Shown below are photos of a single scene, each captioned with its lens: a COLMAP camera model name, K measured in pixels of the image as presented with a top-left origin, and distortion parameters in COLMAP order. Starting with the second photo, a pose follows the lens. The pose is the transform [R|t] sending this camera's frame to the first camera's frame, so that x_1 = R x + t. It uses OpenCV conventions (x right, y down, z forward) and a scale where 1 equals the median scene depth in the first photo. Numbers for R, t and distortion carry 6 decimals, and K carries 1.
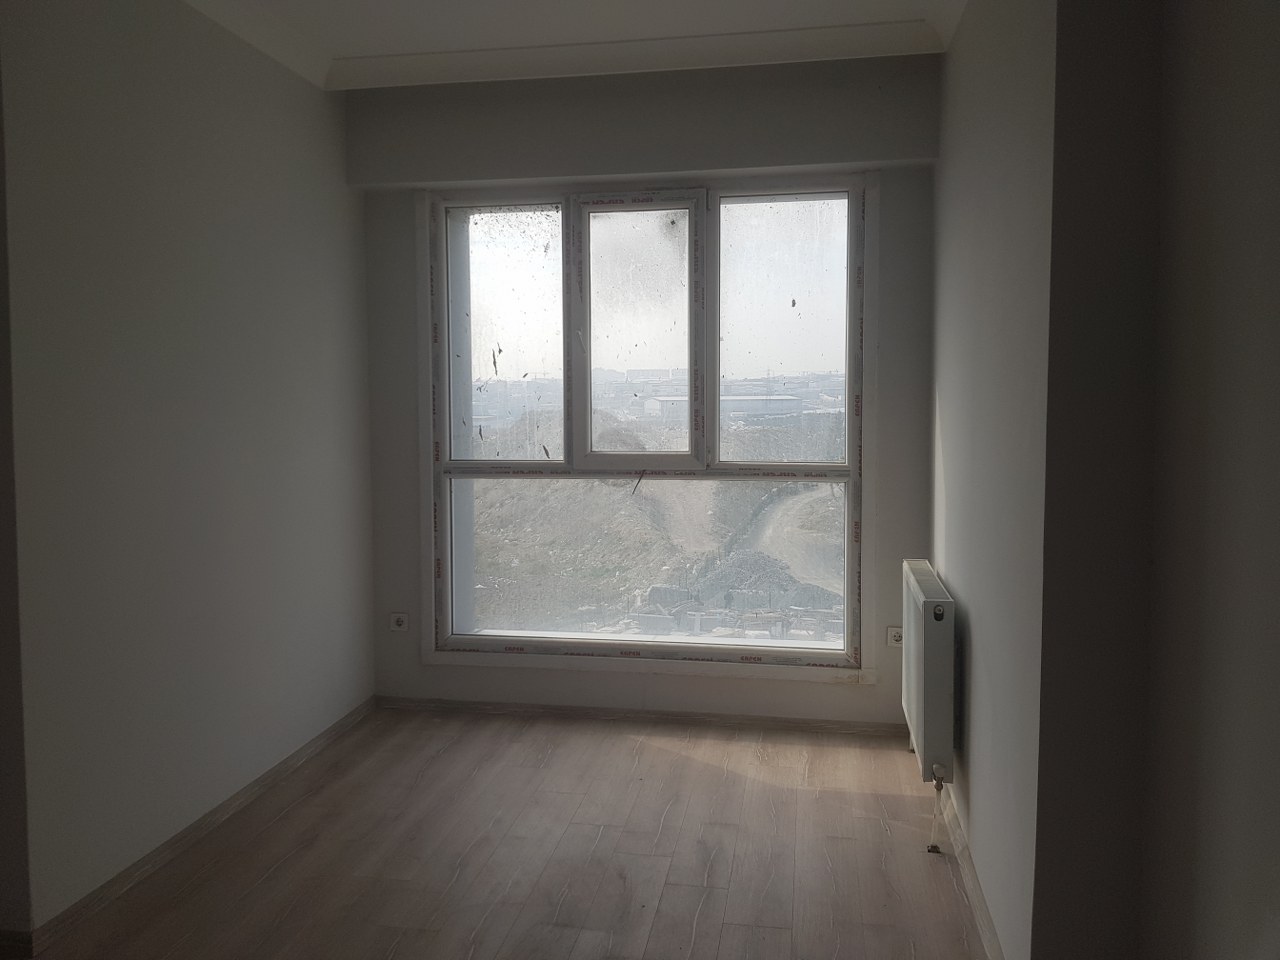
lens RADIAL K [[978.8, 0, 636.5], [0, 978.8, 474.6], [0, 0, 1]] dist [0.051360, -0.002553]
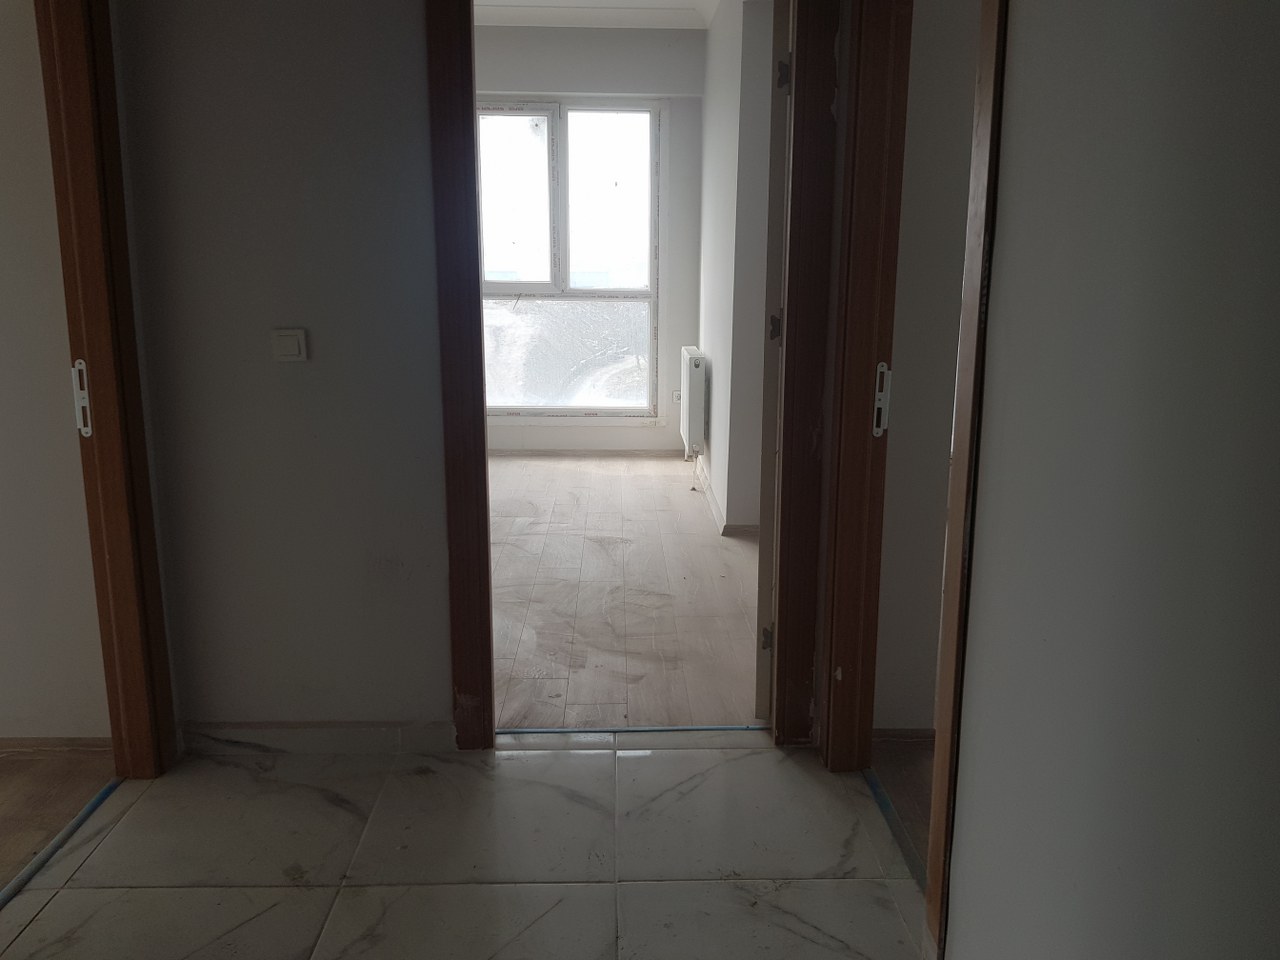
lens RADIAL K [[978.8, 0, 638.5], [0, 978.8, 482.9], [0, 0, 1]] dist [0.051360, -0.002553]
pose [[0.979377, -0.032159, 0.199466, -0.132308], [0.000677, 0.987768, 0.155929, 0.050799], [-0.202041, -0.152578, 0.967419, -0.591576]]
